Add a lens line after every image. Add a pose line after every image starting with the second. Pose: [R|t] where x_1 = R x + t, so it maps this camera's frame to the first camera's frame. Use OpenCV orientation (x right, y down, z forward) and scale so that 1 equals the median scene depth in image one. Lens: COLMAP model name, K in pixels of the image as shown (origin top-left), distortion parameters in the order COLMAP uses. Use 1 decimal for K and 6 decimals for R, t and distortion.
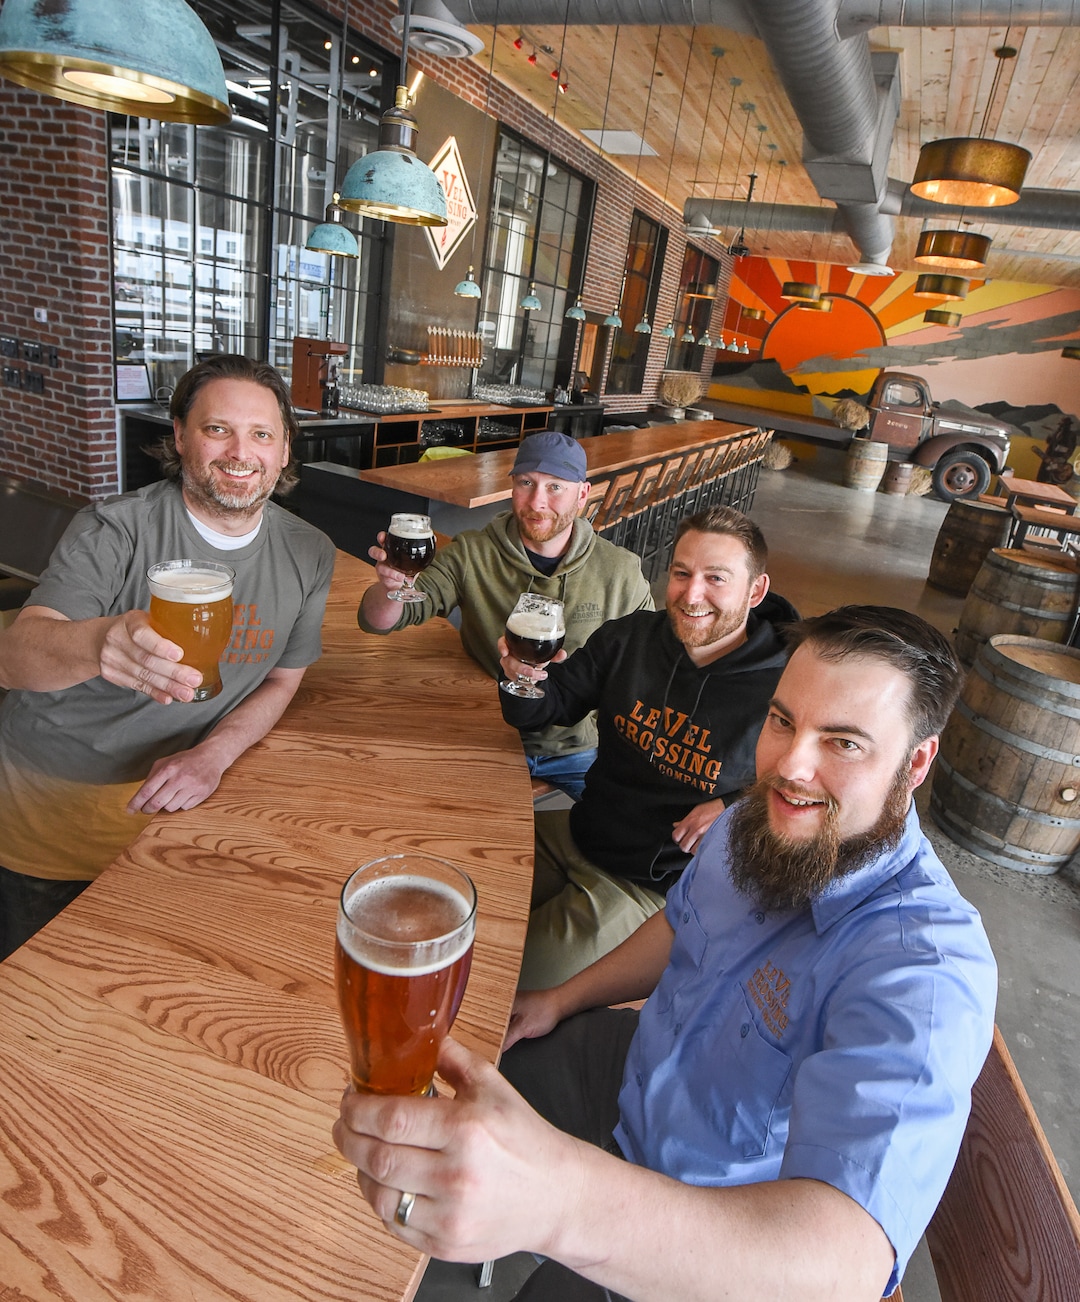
lens RADIAL K [[786.4, 0, 540.0], [0, 786.4, 651.0], [0, 0, 1]] dist [-0.026803, -0.000245]
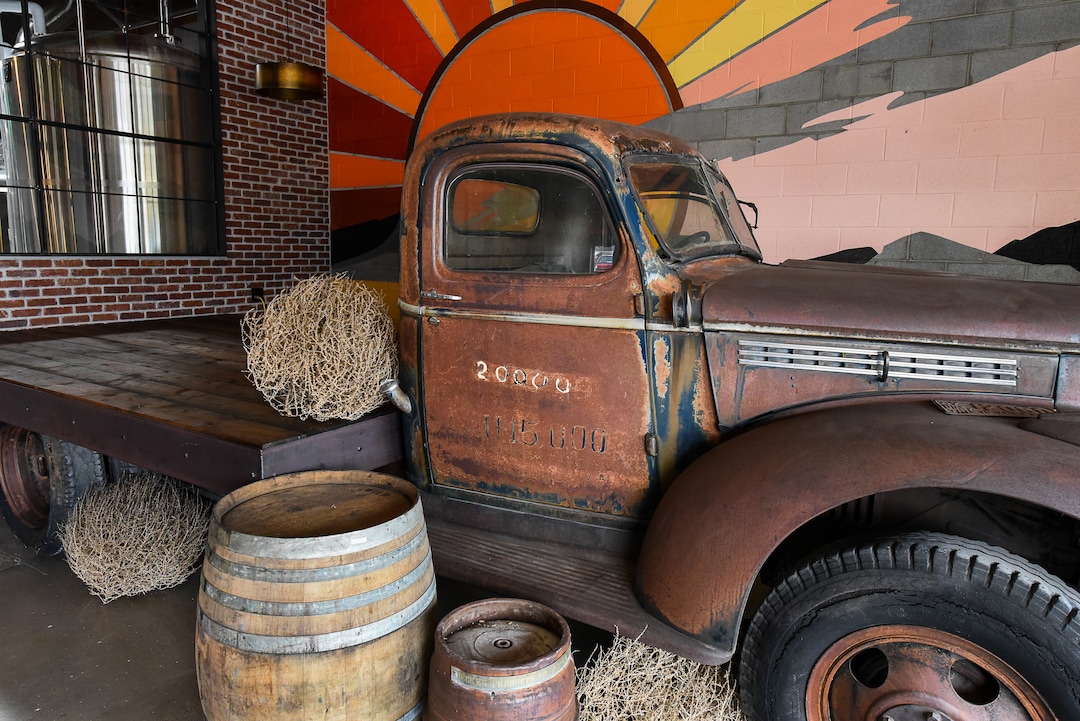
lens RADIAL K [[731.2, 0, 540.0], [0, 731.2, 360.5], [0, 0, 1]] dist [-0.003869, -0.002664]
pose [[0.987160, -0.088593, -0.132912, 0.488344], [0.054855, 0.969515, -0.238811, -0.254304], [0.150017, 0.228454, 0.961927, 0.840776]]
